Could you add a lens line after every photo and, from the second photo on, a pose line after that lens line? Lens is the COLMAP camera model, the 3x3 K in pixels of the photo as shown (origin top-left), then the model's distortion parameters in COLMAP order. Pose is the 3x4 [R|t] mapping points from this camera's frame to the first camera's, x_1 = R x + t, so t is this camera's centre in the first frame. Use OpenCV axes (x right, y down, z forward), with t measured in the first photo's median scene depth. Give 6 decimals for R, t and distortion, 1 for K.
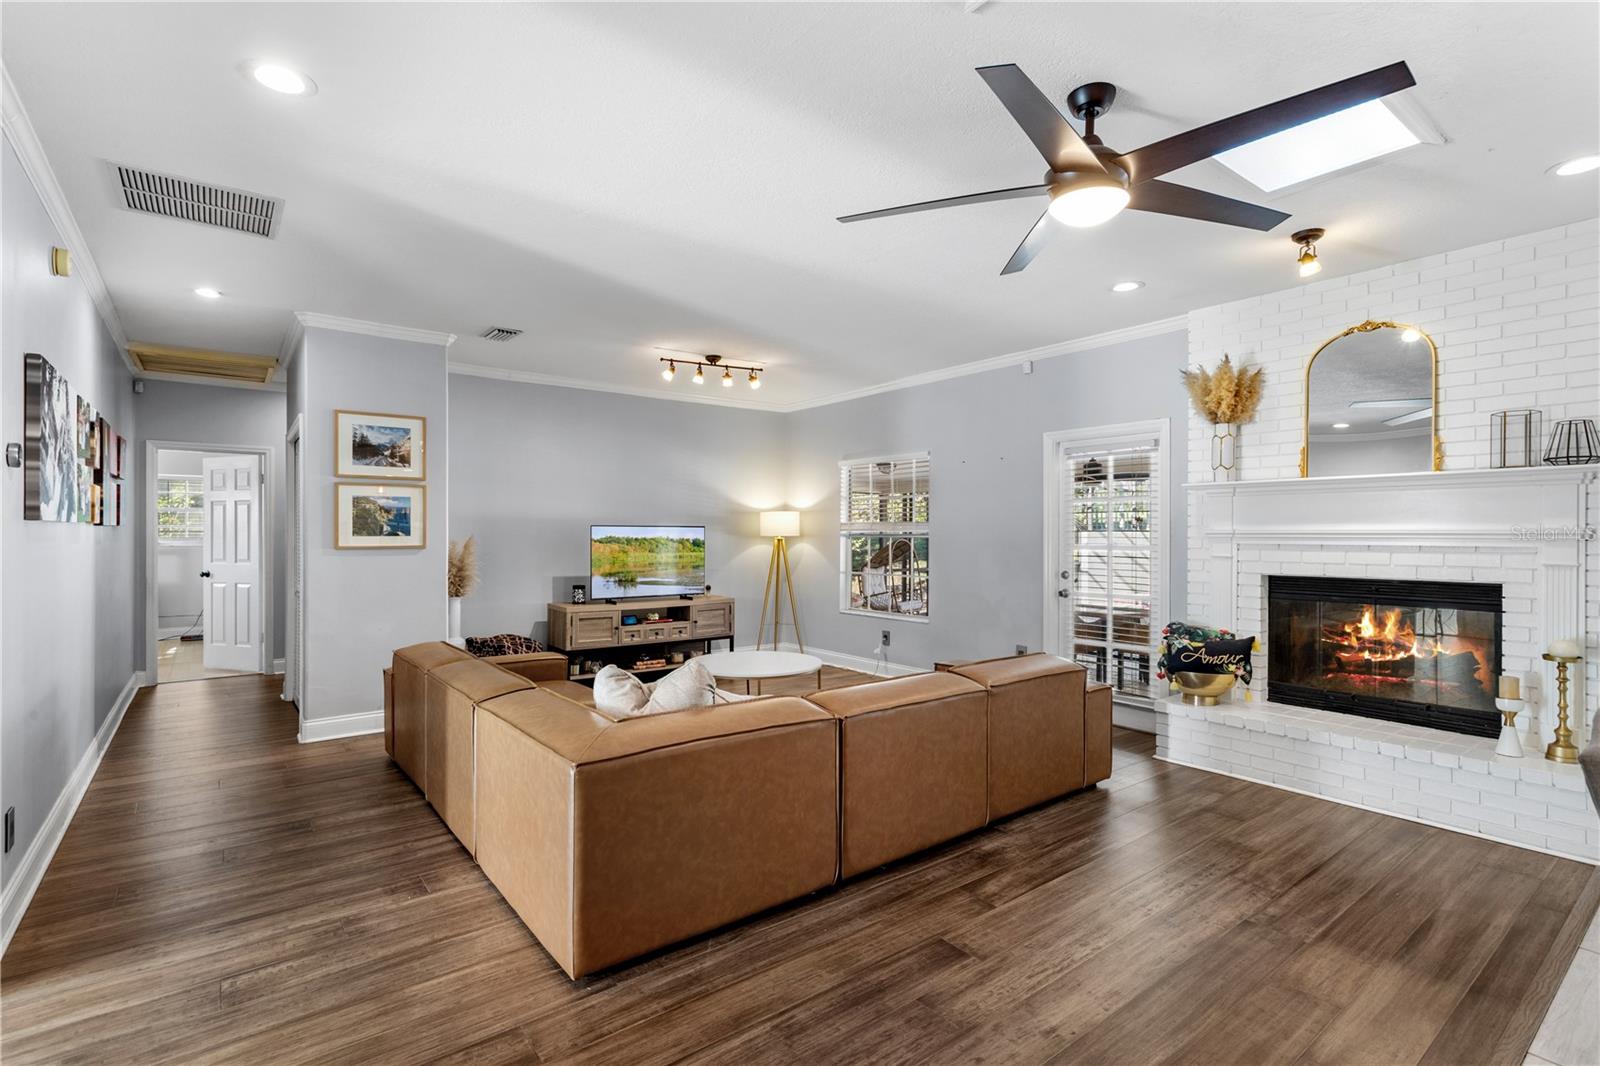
lens RADIAL K [[768.9, 0, 796.2], [0, 768.9, 541.1], [0, 0, 1]] dist [0.004359, 0.000810]
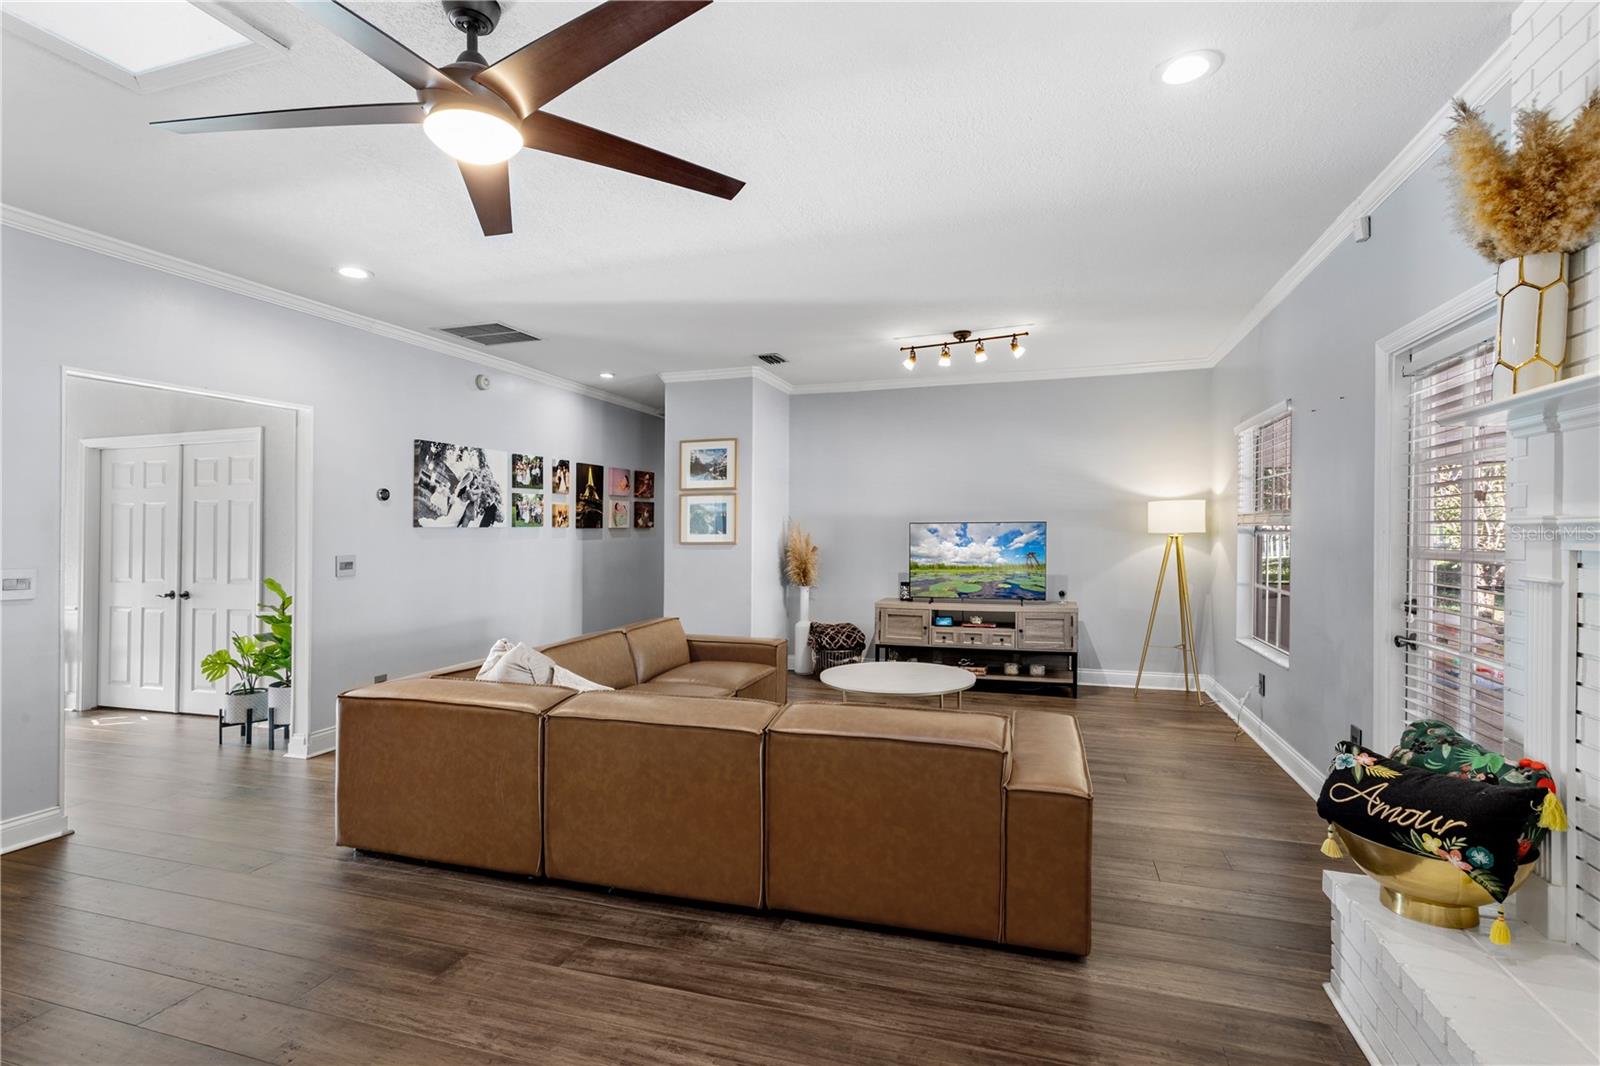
lens RADIAL K [[768.9, 0, 801.0], [0, 768.9, 530.8], [0, 0, 1]] dist [0.004359, 0.000810]
pose [[0.560025, -0.004866, -0.828462, 0.733780], [-0.002020, 0.999972, -0.007239, -0.003829], [0.828473, 0.005727, 0.559999, 0.481366]]
